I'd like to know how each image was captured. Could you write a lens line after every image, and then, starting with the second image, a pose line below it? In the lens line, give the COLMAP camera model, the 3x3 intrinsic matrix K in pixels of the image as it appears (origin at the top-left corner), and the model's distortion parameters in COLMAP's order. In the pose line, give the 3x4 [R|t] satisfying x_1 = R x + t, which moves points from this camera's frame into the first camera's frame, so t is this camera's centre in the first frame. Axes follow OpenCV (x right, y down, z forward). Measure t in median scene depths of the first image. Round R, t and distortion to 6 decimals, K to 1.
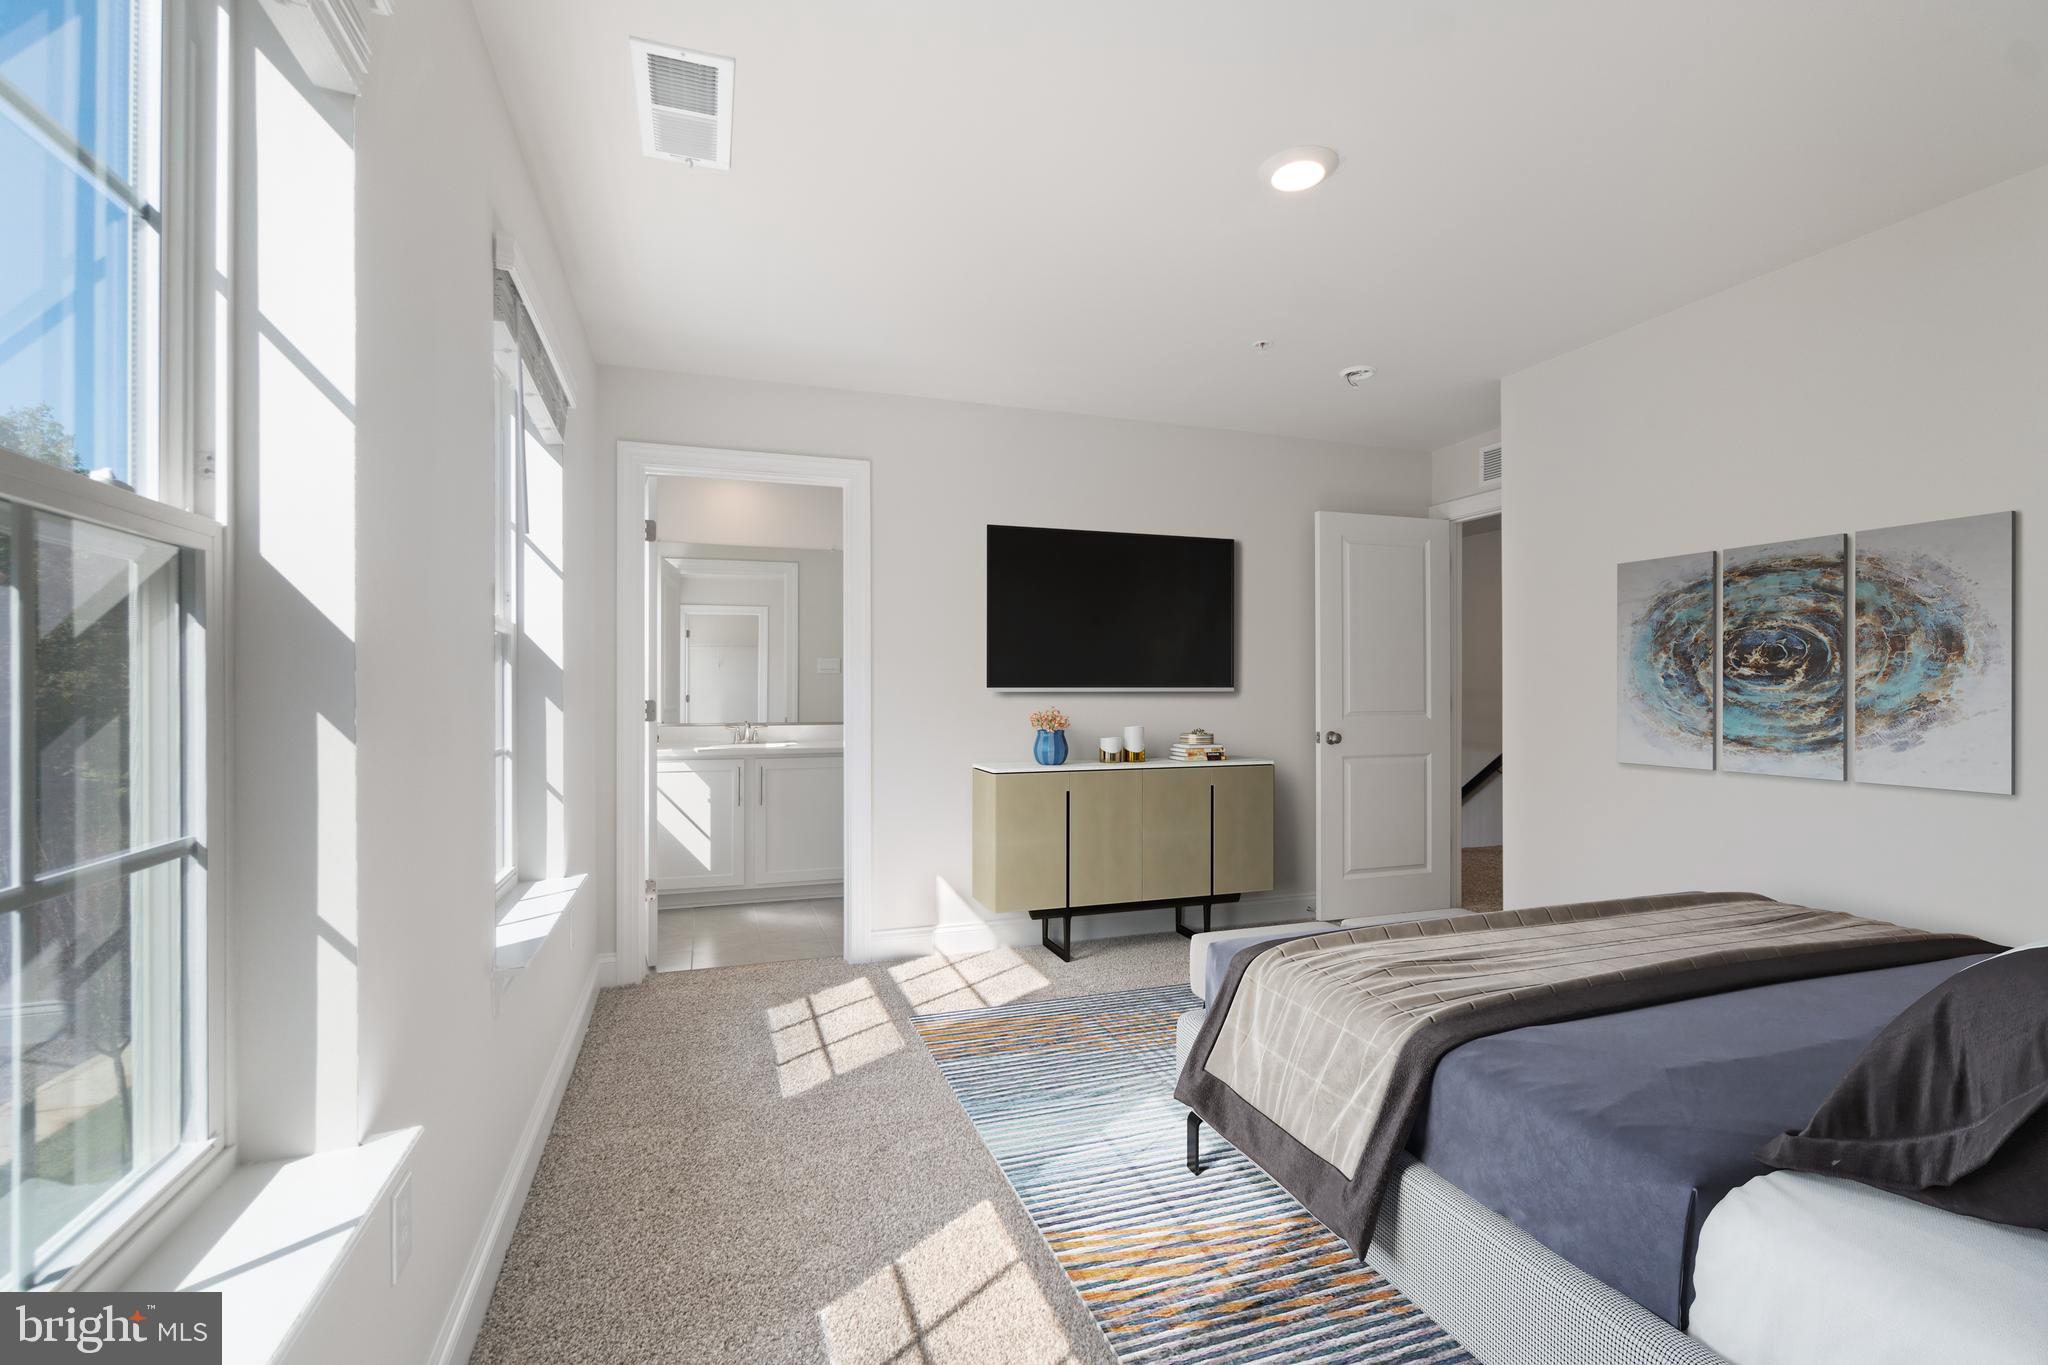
lens RADIAL K [[897.6, 0, 1024.0], [0, 897.6, 682.5], [0, 0, 1]] dist [-0.001244, -0.000198]
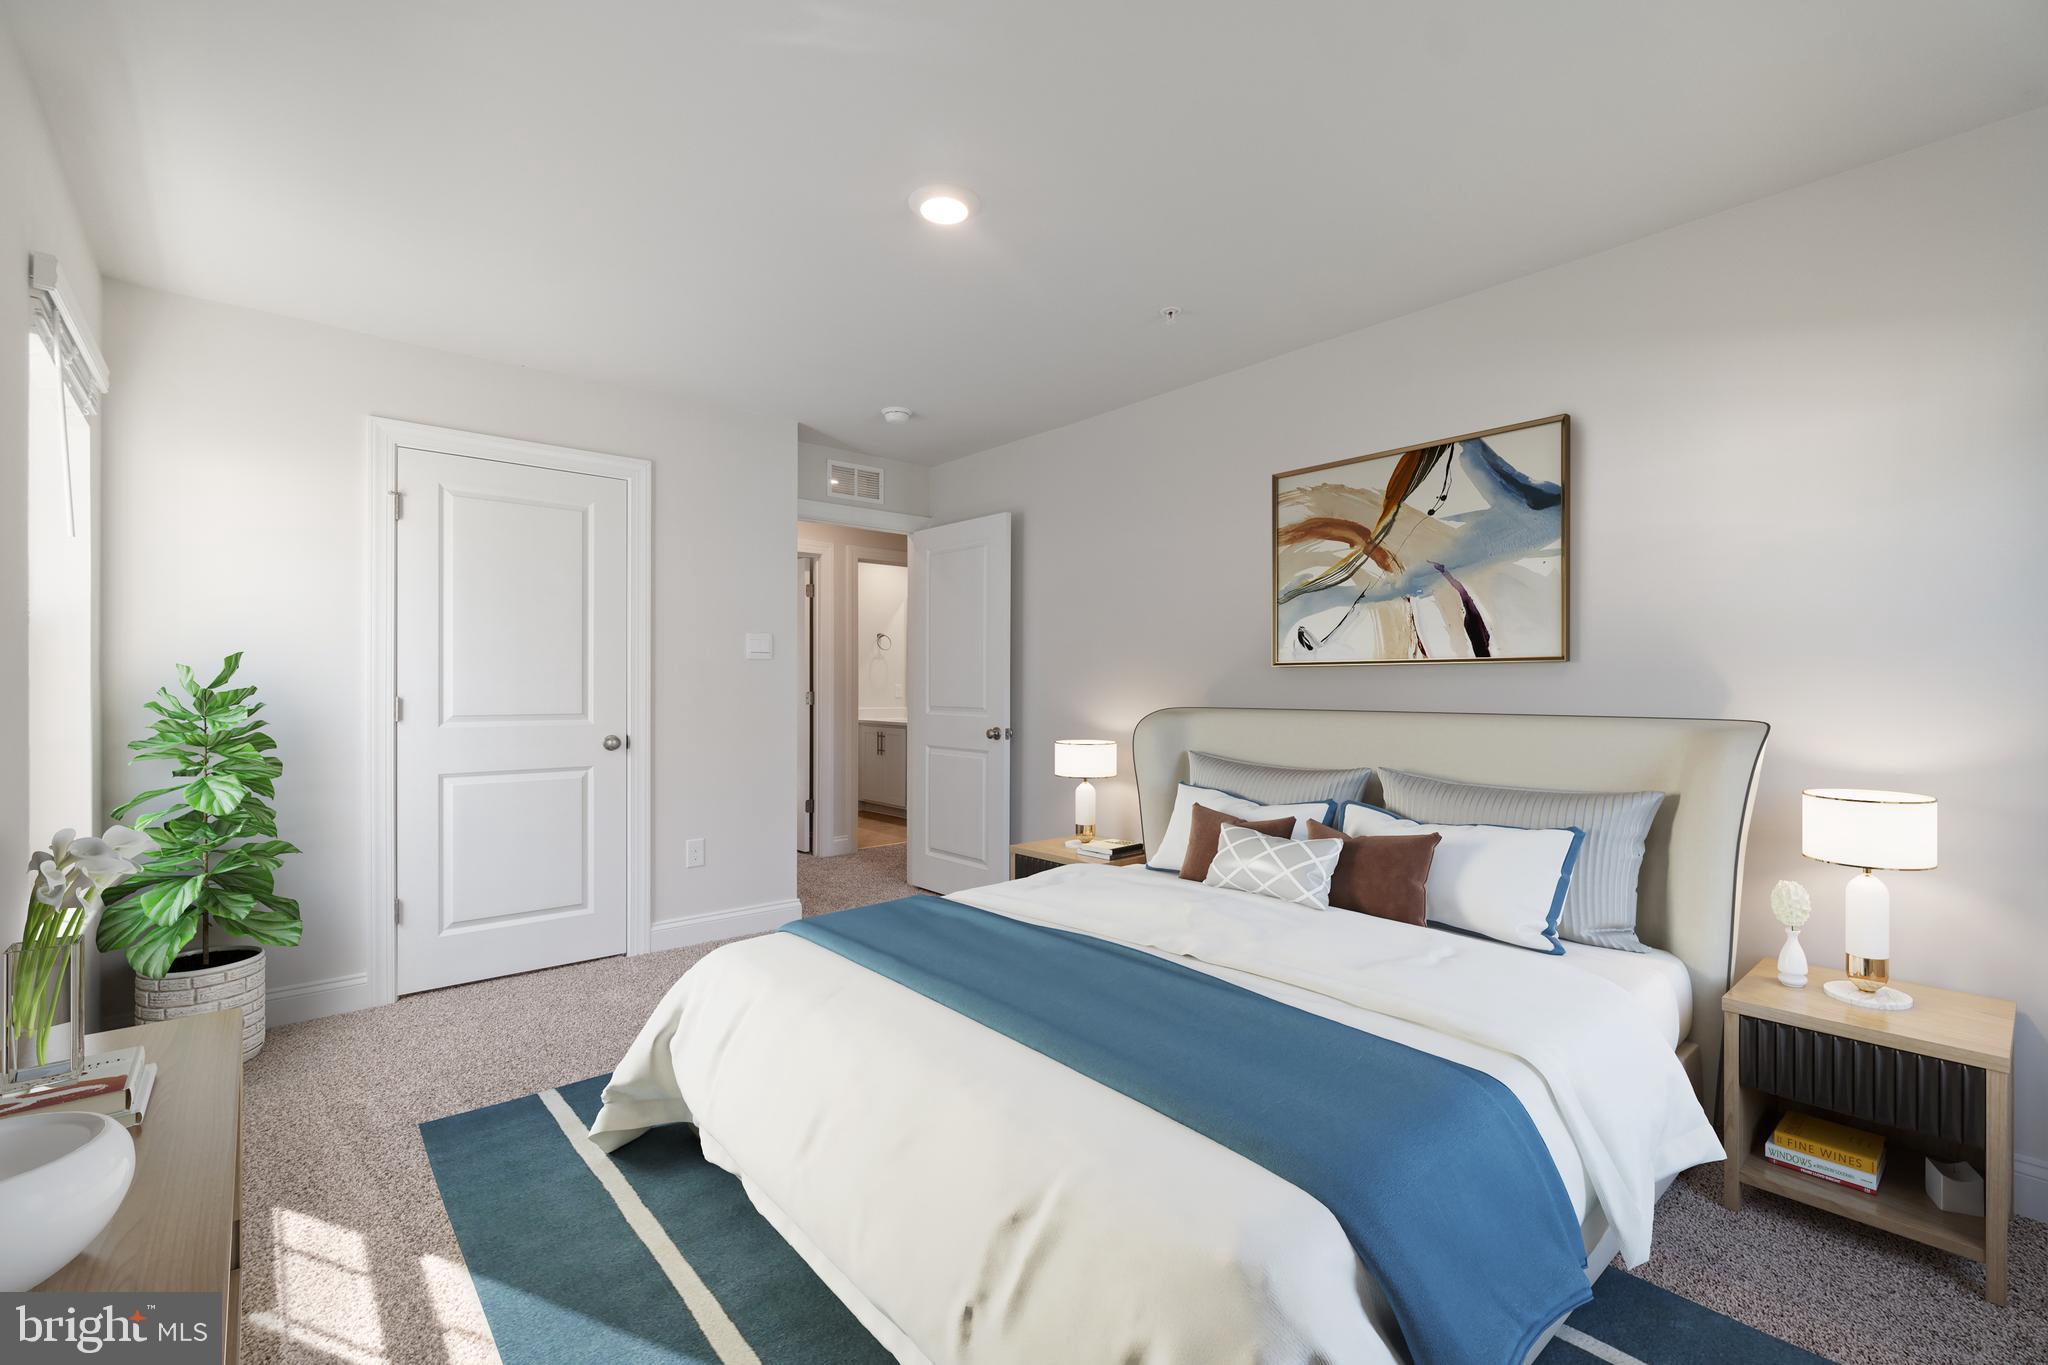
lens RADIAL K [[897.6, 0, 1024.0], [0, 897.6, 682.5], [0, 0, 1]] dist [-0.001244, -0.000198]
pose [[0.930450, 0.001448, 0.366415, 0.520464], [-0.003750, 0.999977, 0.005572, -0.002485], [-0.366399, -0.006559, 0.930435, 0.105391]]
